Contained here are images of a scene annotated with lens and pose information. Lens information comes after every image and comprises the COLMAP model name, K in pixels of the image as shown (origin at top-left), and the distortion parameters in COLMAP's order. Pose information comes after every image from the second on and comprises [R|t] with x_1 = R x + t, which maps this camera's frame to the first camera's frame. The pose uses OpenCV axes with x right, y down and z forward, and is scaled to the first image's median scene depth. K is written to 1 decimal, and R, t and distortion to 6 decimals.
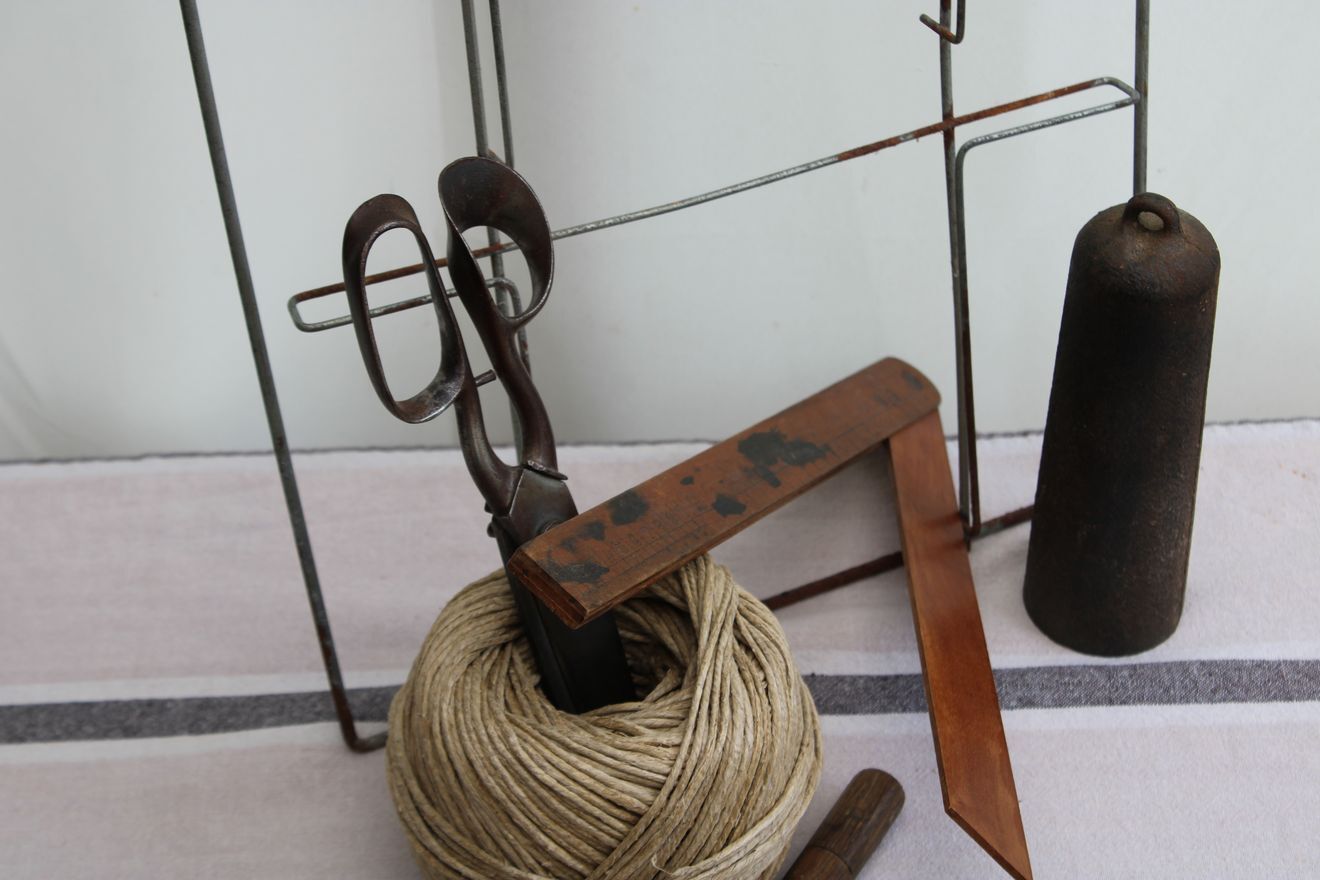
lens RADIAL K [[2847.6, 0, 660.0], [0, 2847.6, 440.0], [0, 0, 1]] dist [0.033897, 0.453032]
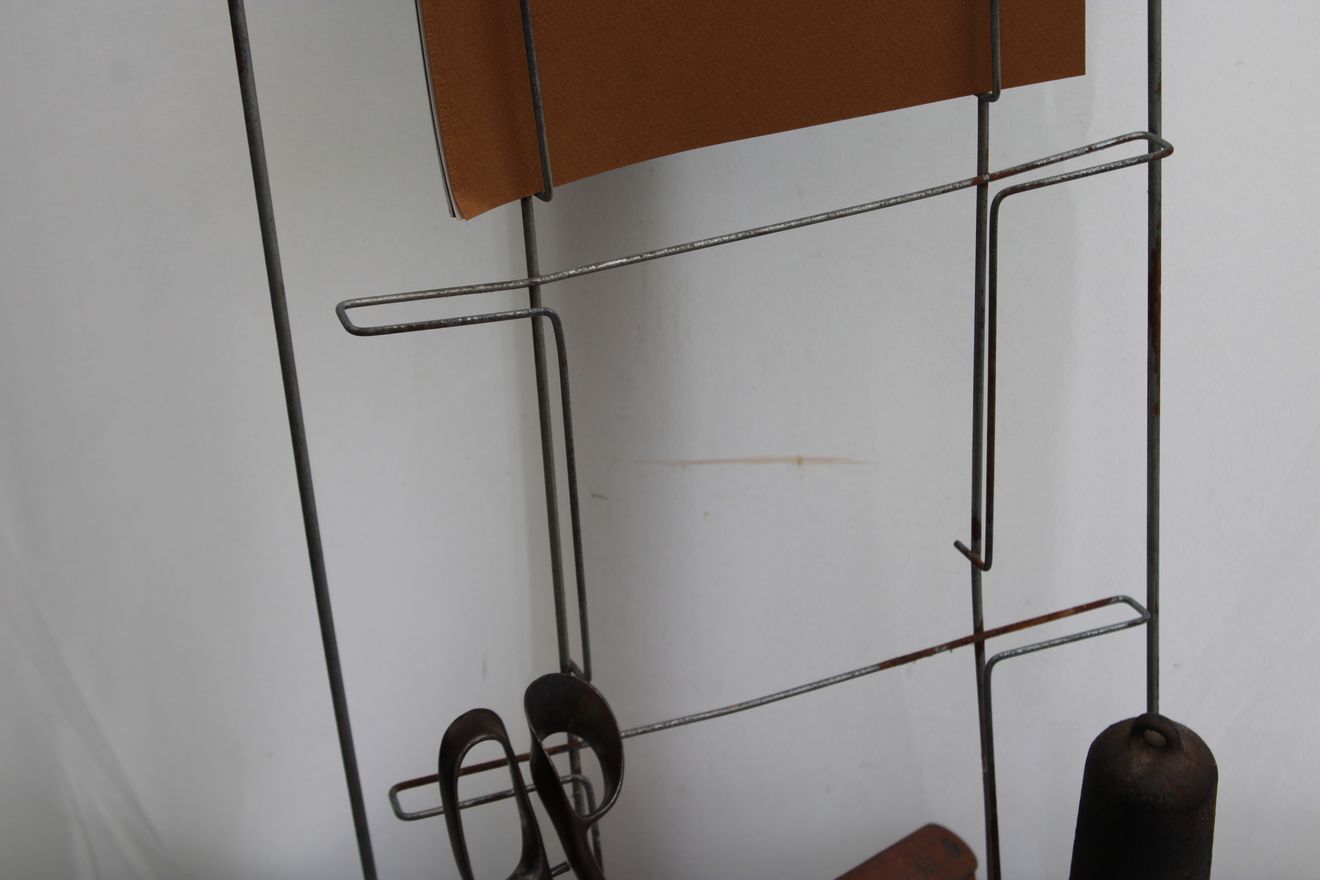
lens RADIAL K [[2847.6, 0, 660.0], [0, 2847.6, 440.0], [0, 0, 1]] dist [0.033897, 0.453032]
pose [[0.999176, 0.022191, -0.033992, 0.012334], [-0.025775, 0.993718, -0.108901, -0.065028], [0.031361, 0.109687, 0.993471, -0.136789]]
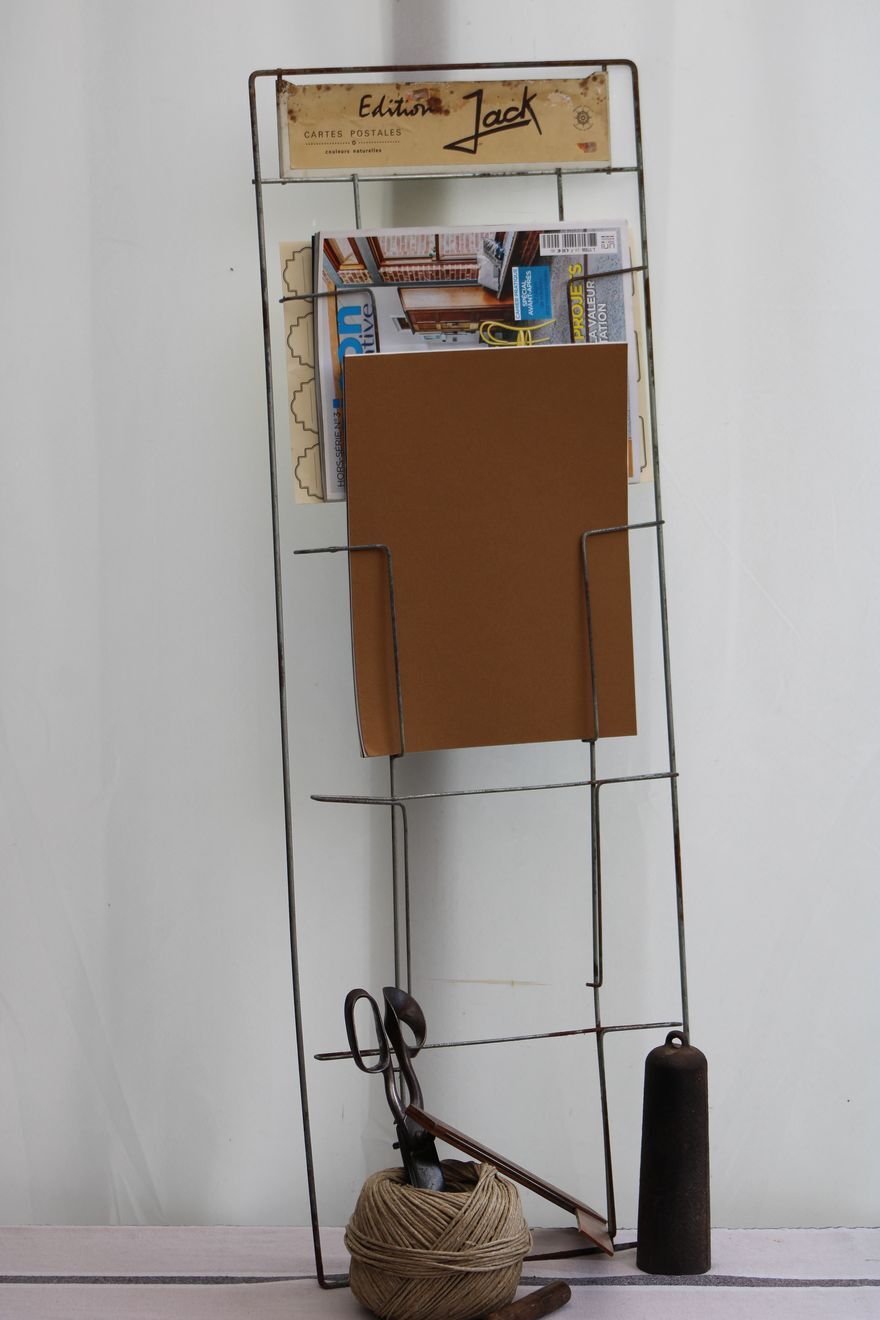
lens RADIAL K [[4658.5, 0, 440.0], [0, 4658.5, 660.0], [0, 0, 1]] dist [-0.131136, 0.877822]
pose [[0.999131, 0.030766, -0.028106, 0.073148], [-0.040989, 0.847142, -0.529783, 1.697664], [0.007511, 0.530475, 0.847667, -2.433825]]
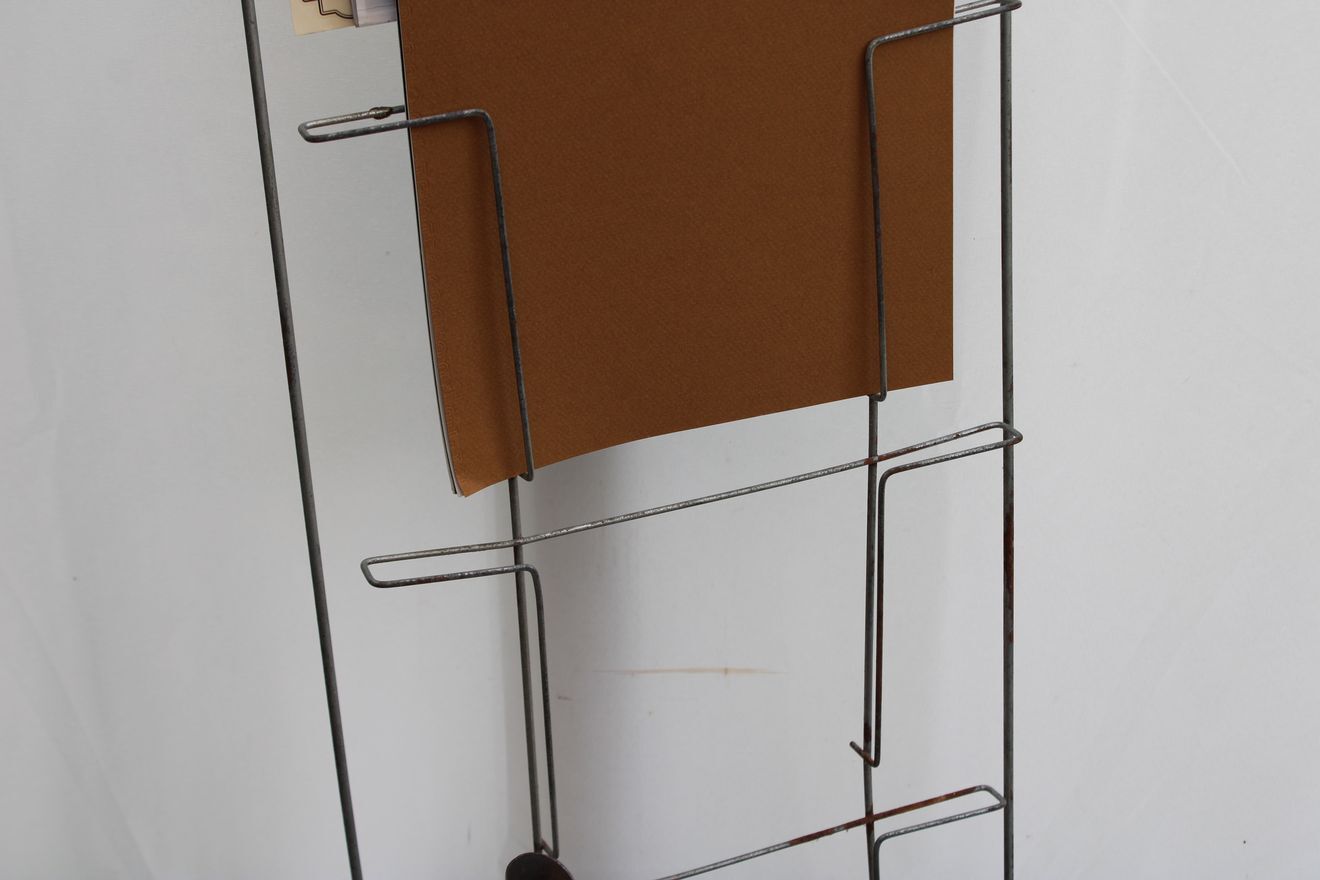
lens RADIAL K [[2418.2, 0, 660.0], [0, 2418.2, 440.0], [0, 0, 1]] dist [0.010851, 0.057523]
pose [[0.999528, 0.028507, -0.011467, 0.006733], [-0.030039, 0.985071, -0.169509, -0.093673], [0.006464, 0.169774, 0.985462, -0.214162]]
